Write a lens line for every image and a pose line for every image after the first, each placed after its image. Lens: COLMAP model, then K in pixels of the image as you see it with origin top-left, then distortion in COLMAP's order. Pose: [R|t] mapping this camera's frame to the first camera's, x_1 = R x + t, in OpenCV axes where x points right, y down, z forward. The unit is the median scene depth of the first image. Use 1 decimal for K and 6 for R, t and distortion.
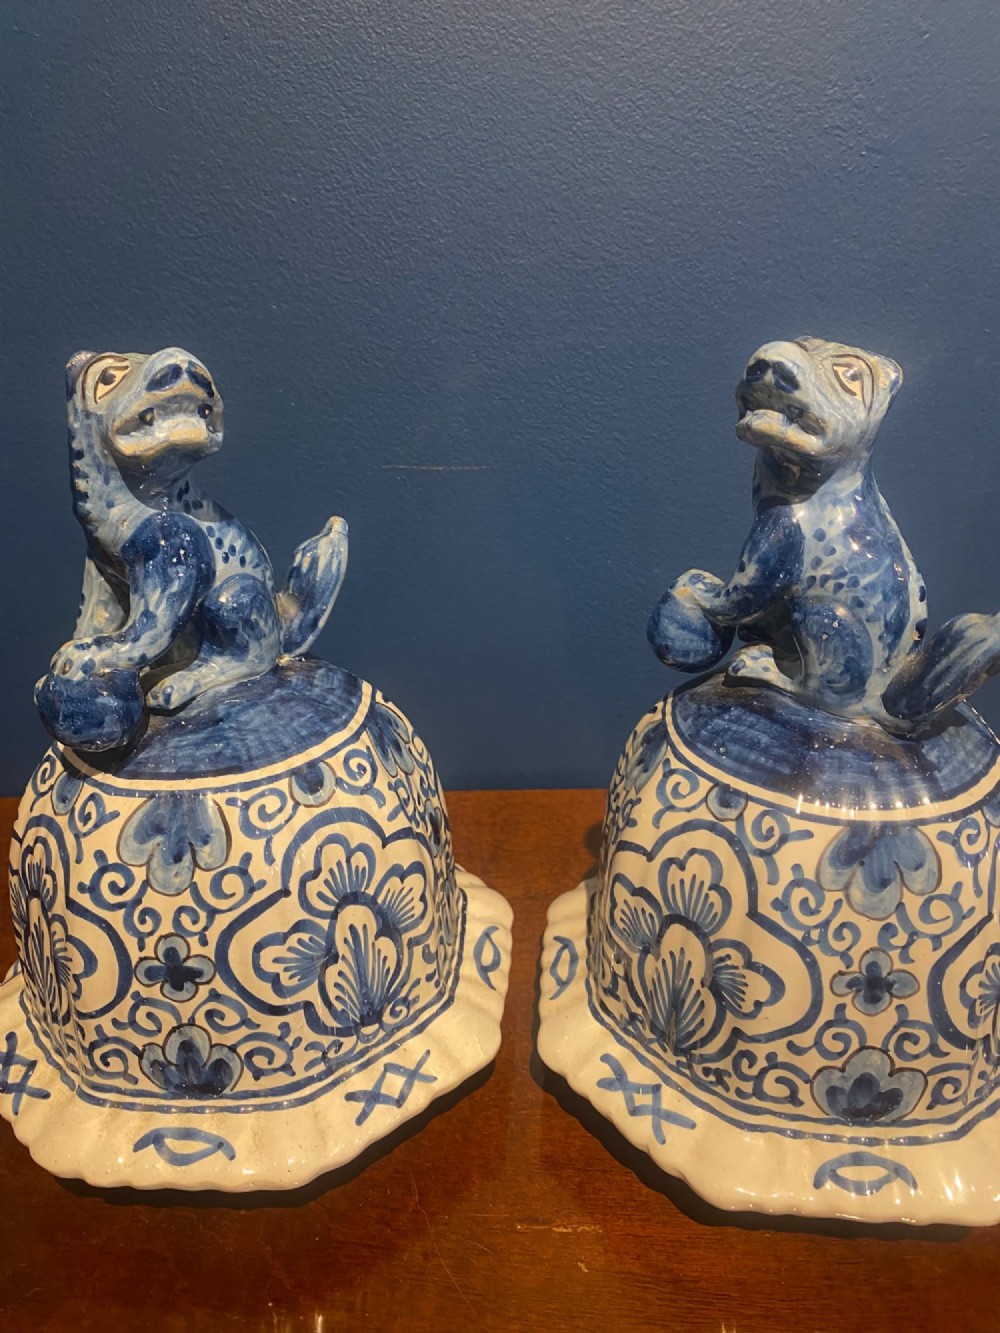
lens RADIAL K [[1031.2, 0, 511.8], [0, 1031.2, 648.5], [0, 0, 1]] dist [0.050826, -0.098442]
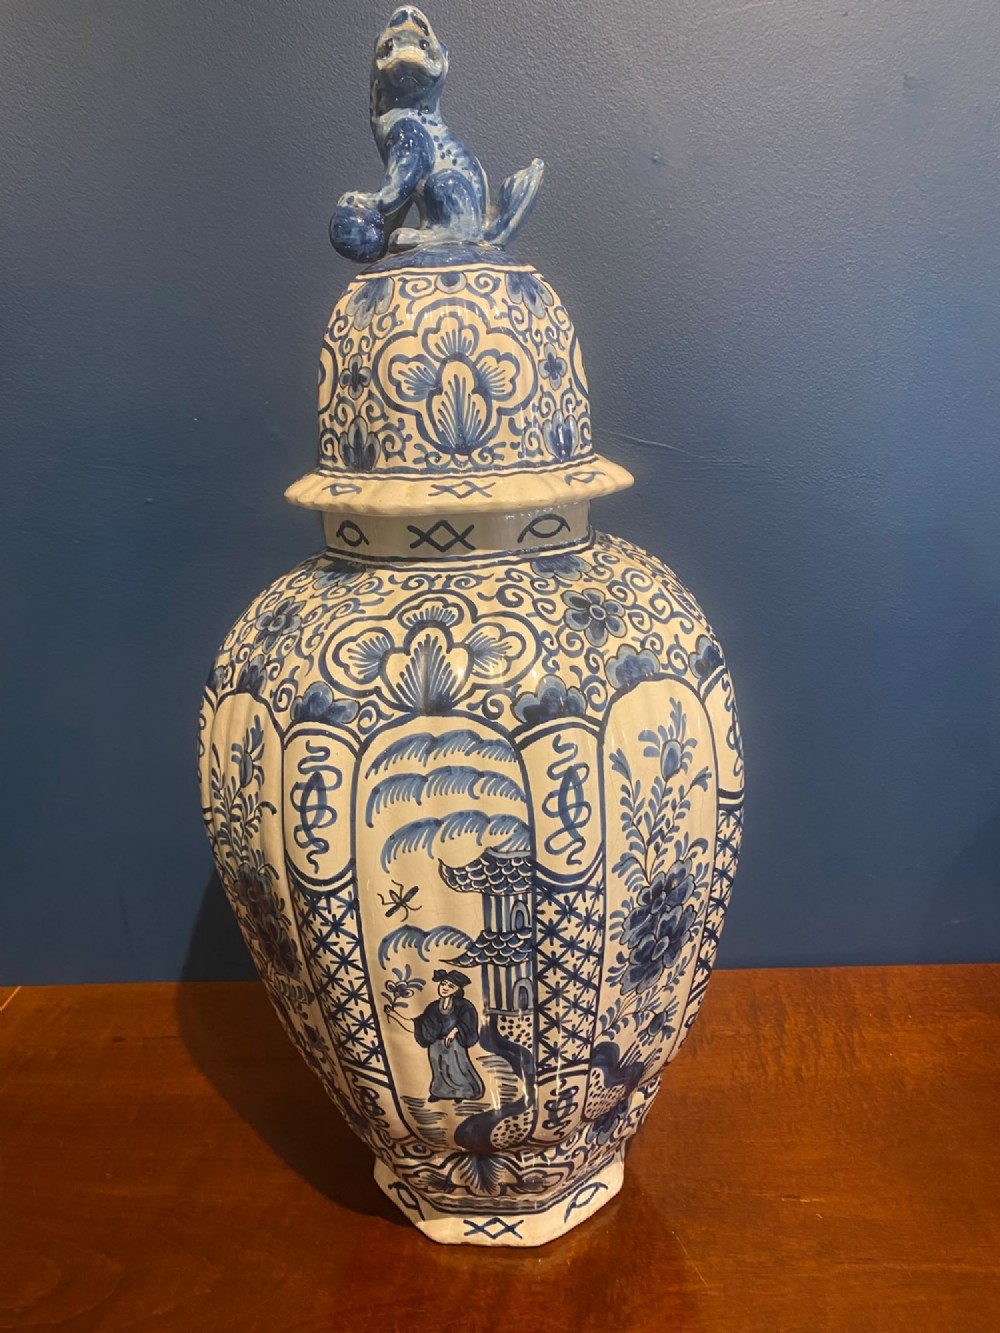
lens RADIAL K [[1031.2, 0, 518.8], [0, 1031.2, 653.9], [0, 0, 1]] dist [0.050826, -0.098442]
pose [[0.796369, 0.152229, -0.585340, 0.918639], [-0.215358, 0.975747, -0.039237, 0.733176], [0.565170, 0.157304, 0.809838, -0.149847]]
